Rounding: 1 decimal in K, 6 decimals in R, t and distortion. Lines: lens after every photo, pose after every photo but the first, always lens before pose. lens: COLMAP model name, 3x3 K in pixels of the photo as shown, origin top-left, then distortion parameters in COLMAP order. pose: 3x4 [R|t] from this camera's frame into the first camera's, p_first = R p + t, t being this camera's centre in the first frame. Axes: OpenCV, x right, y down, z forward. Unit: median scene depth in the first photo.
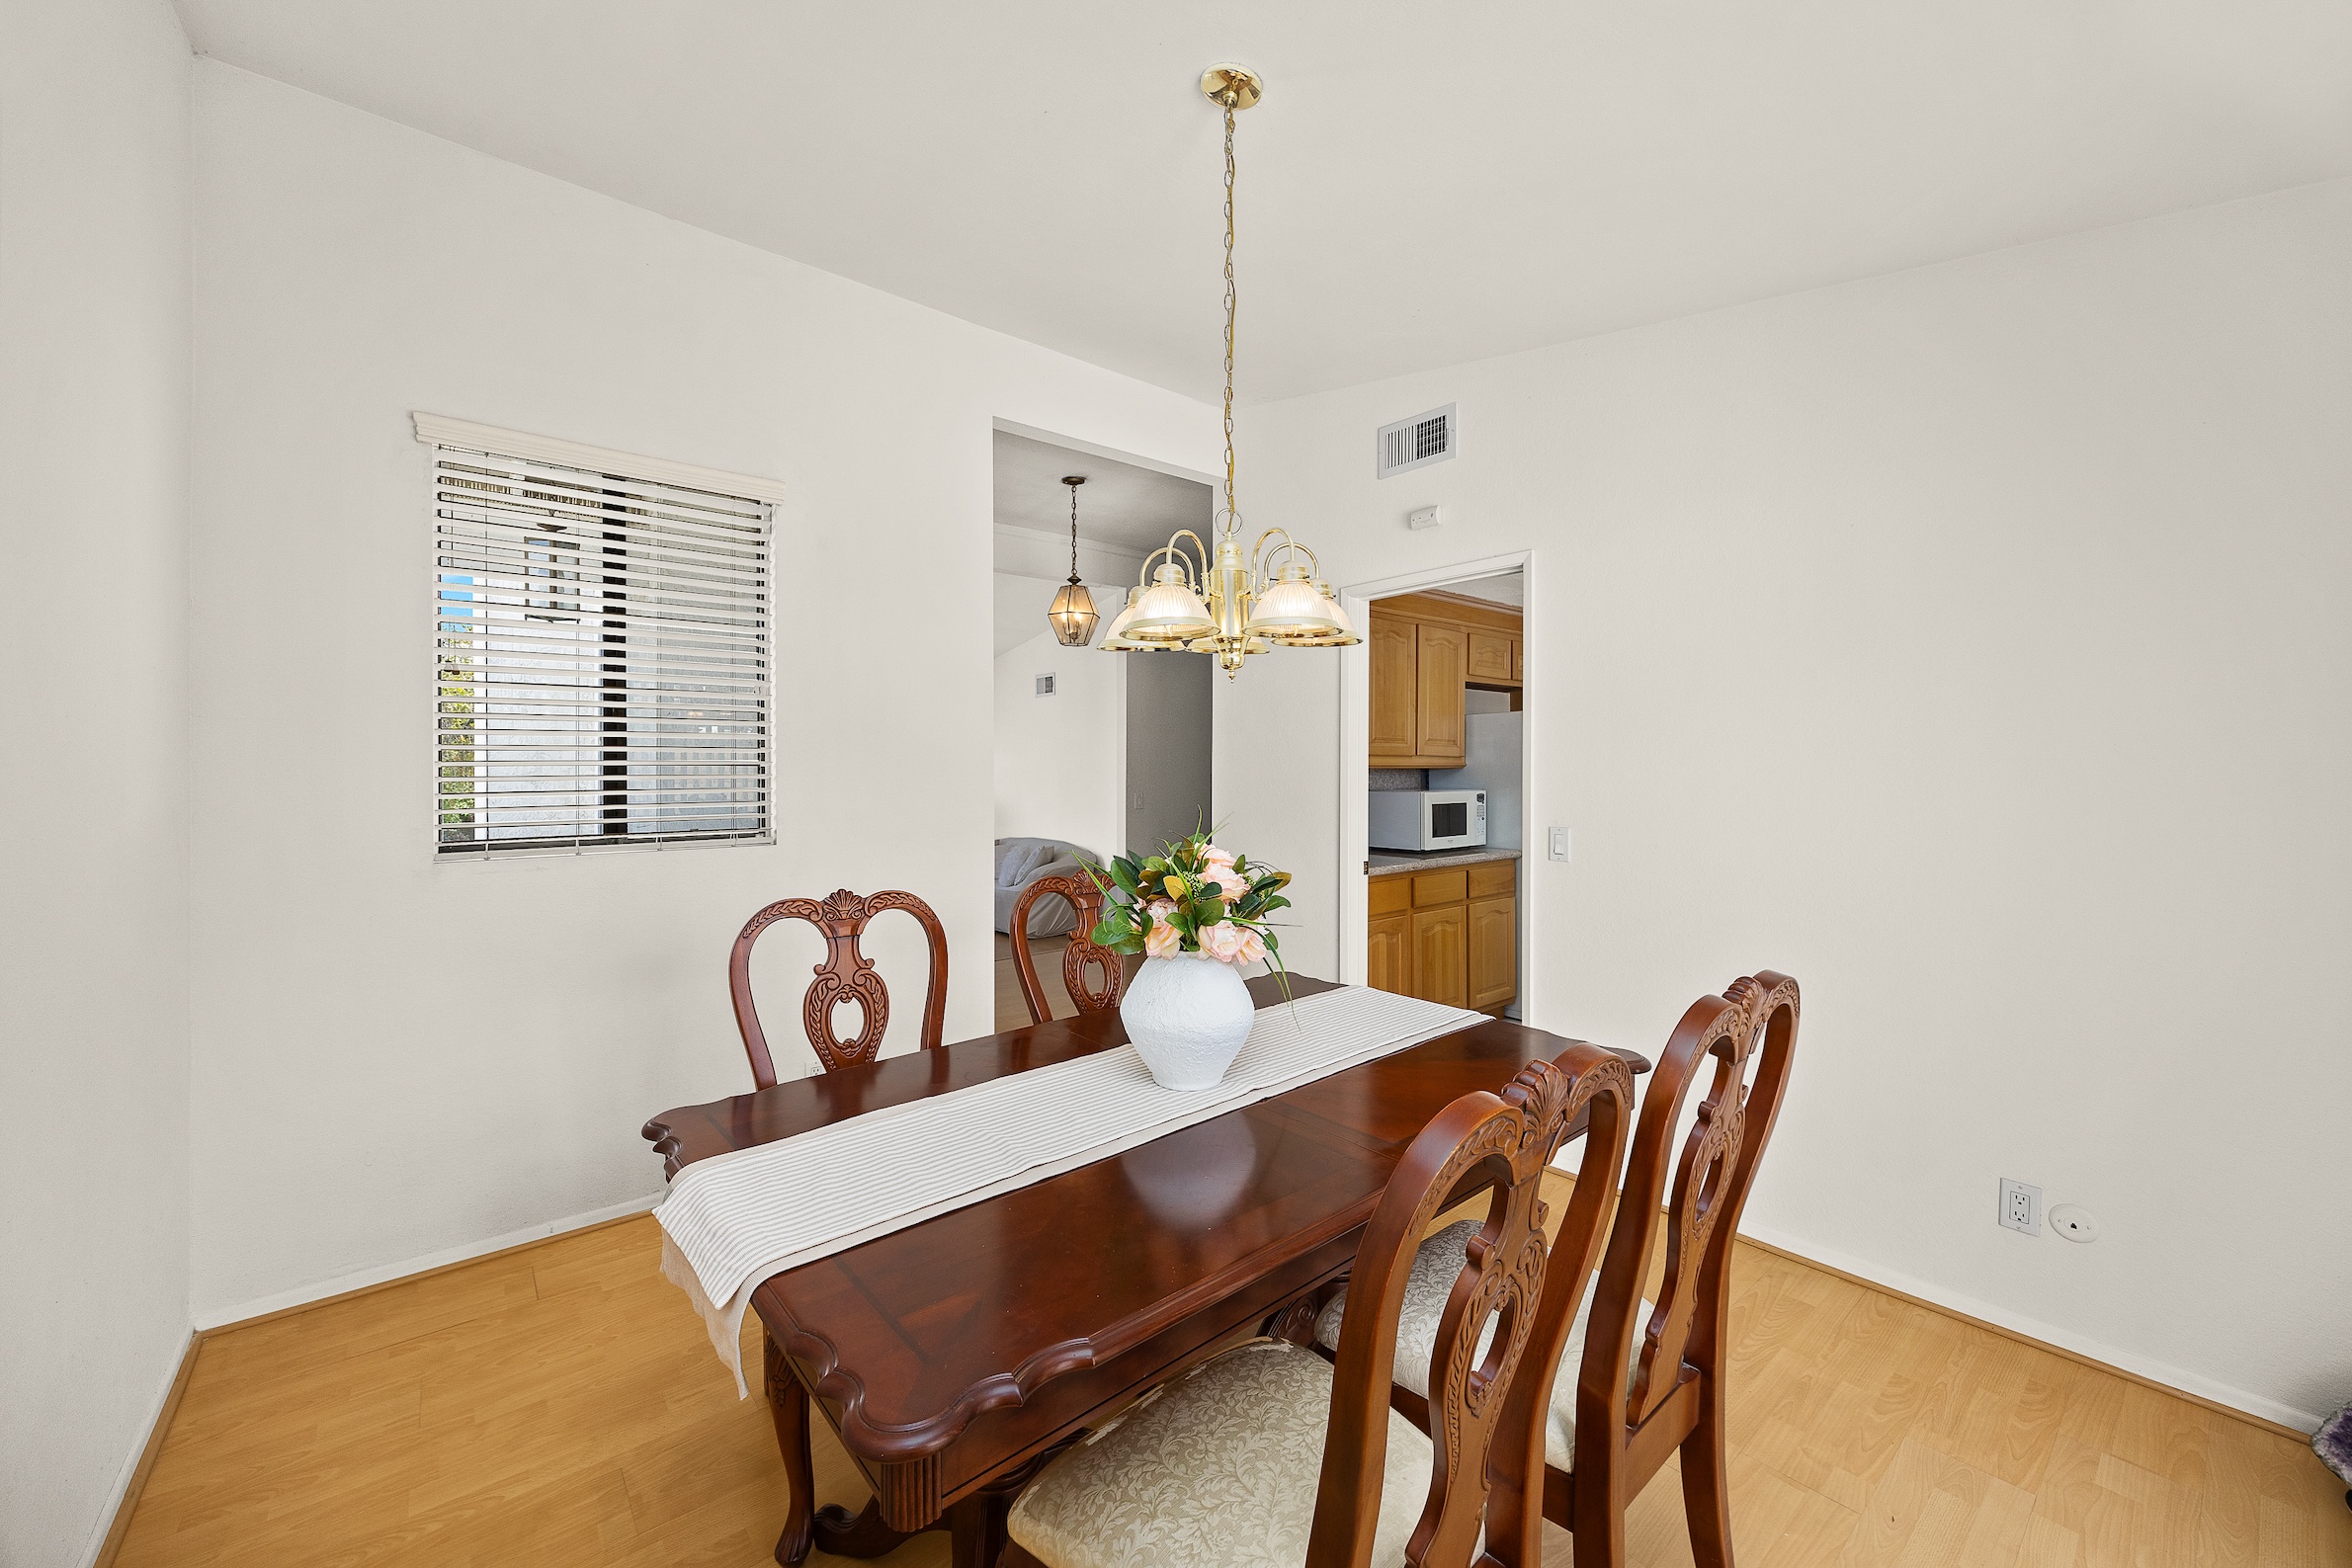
lens RADIAL K [[898.3, 0, 1175.8], [0, 898.3, 775.4], [0, 0, 1]] dist [0.000437, 0.000351]
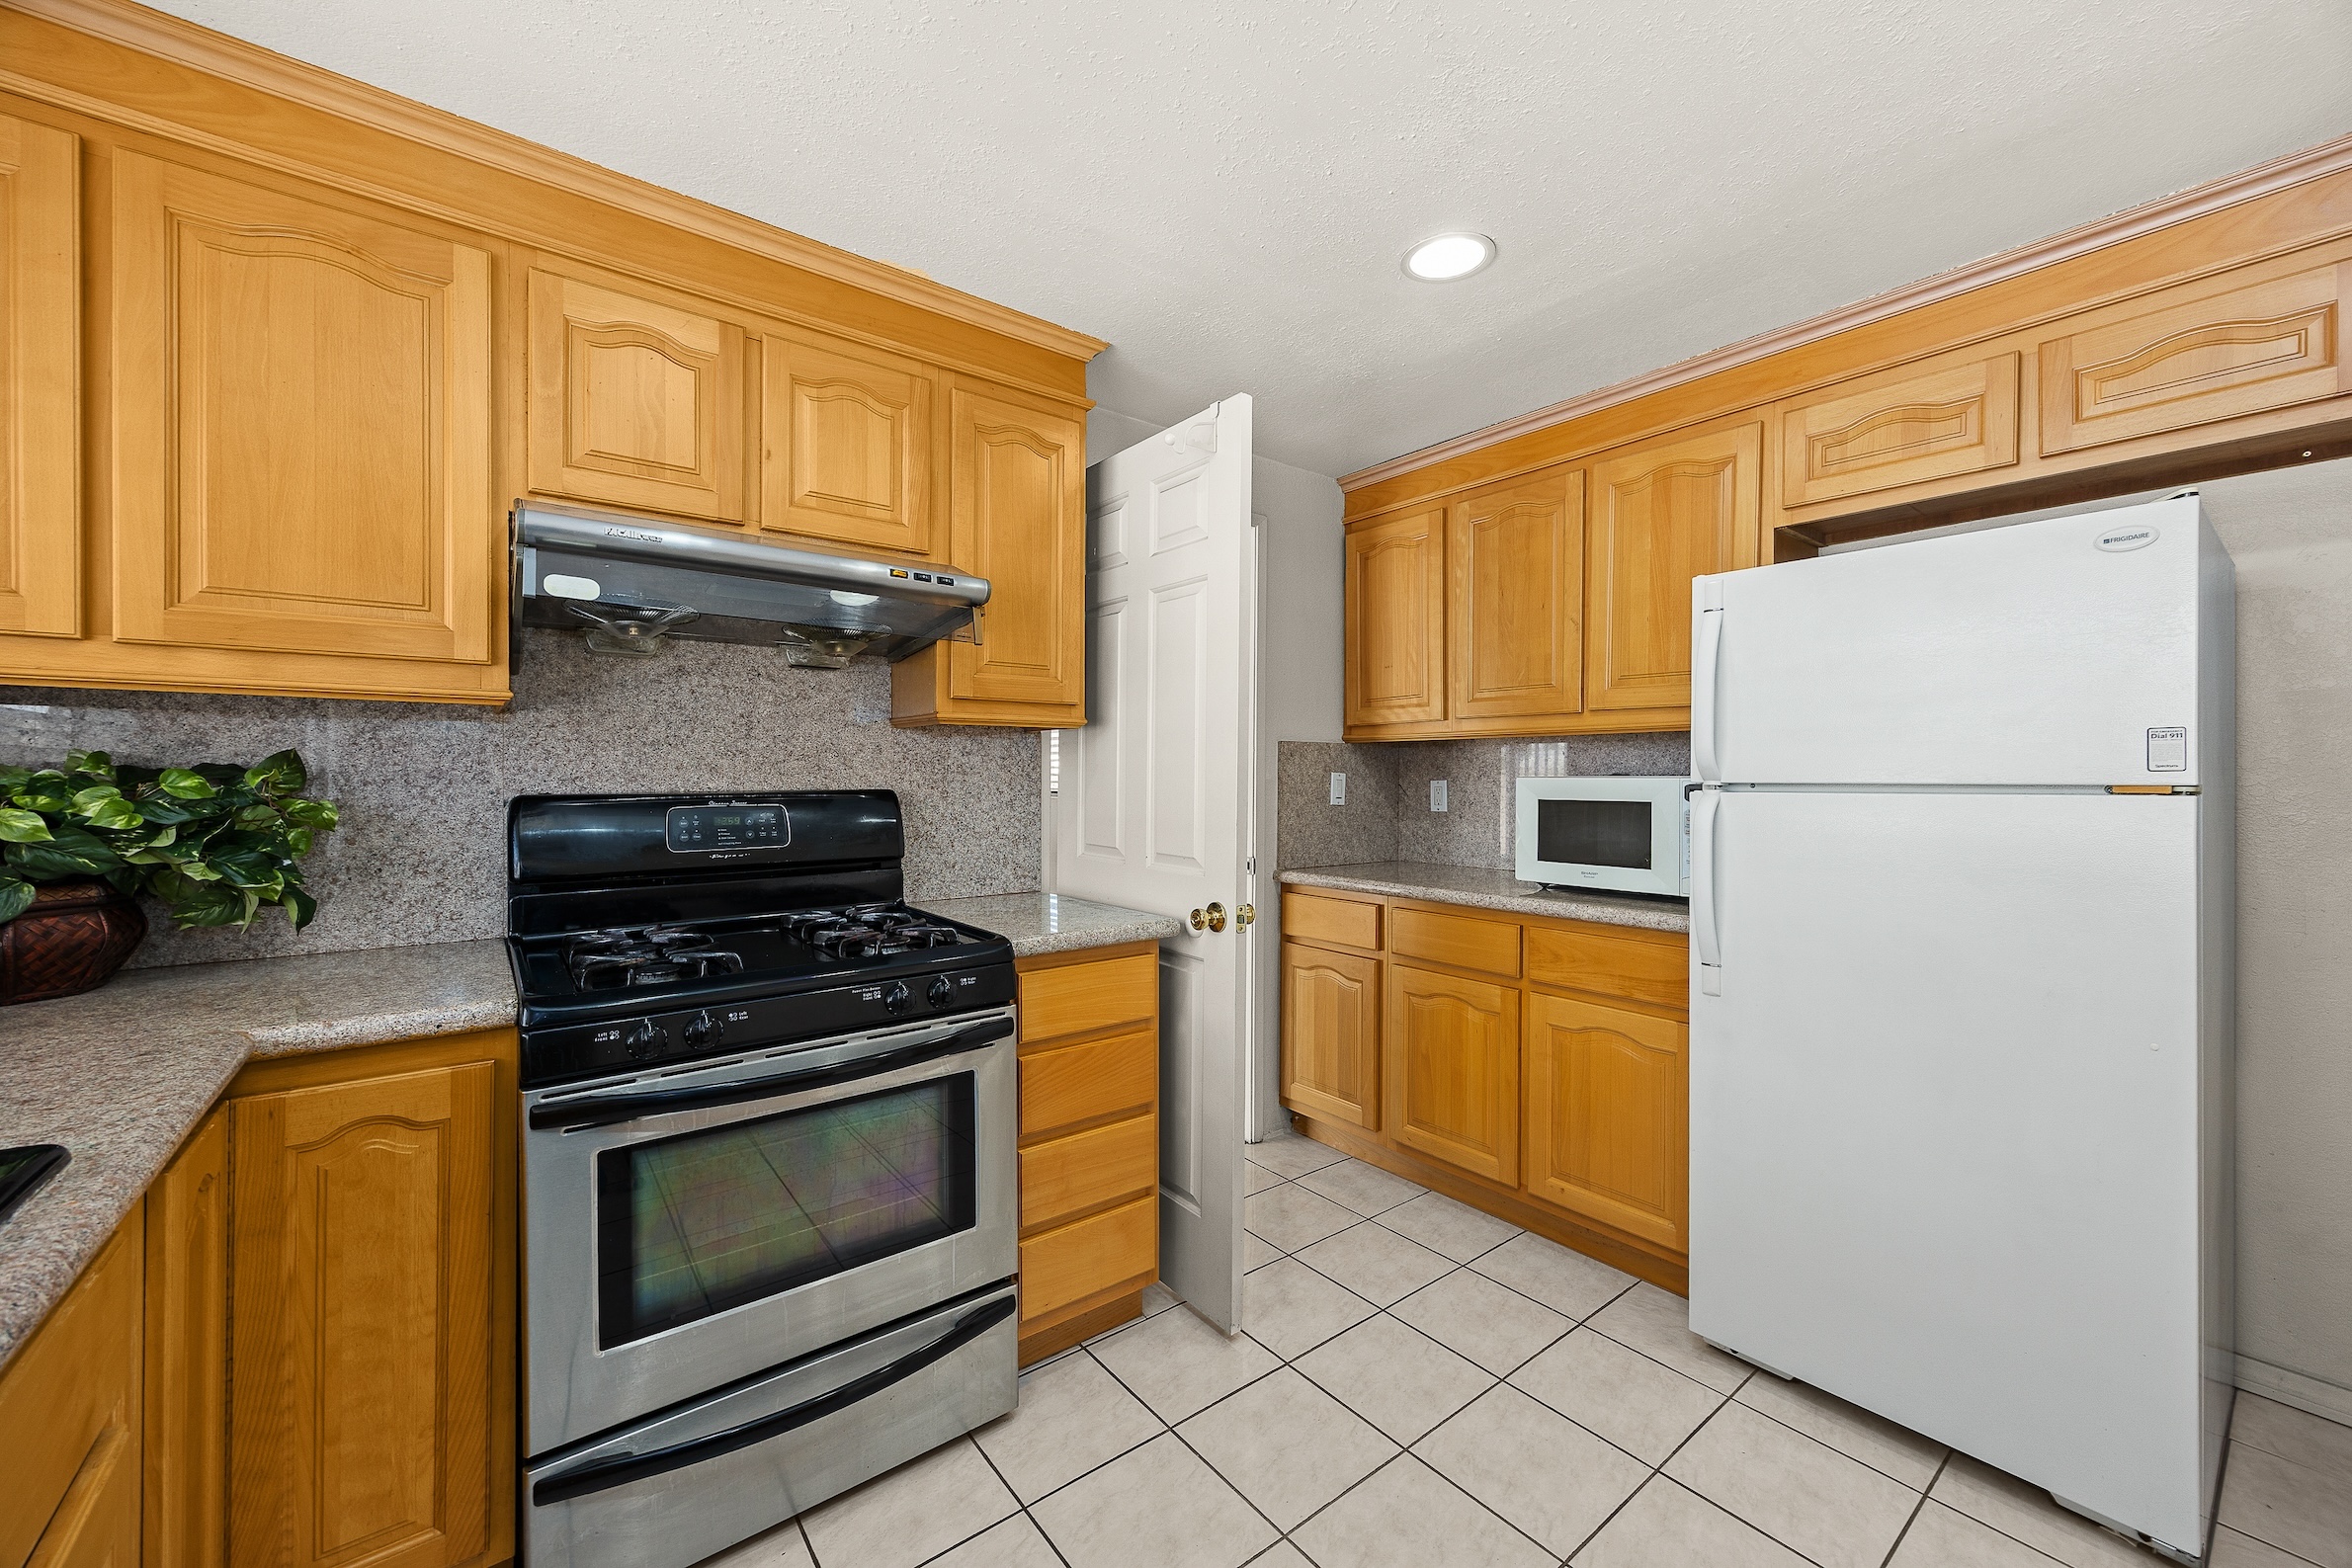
lens RADIAL K [[898.3, 0, 1175.8], [0, 898.3, 775.4], [0, 0, 1]] dist [0.000437, 0.000351]
pose [[-0.046259, 0.004953, -0.998917, 0.843146], [-0.013932, 0.999887, 0.005603, 0.017772], [0.998832, 0.014176, -0.046185, 0.804900]]
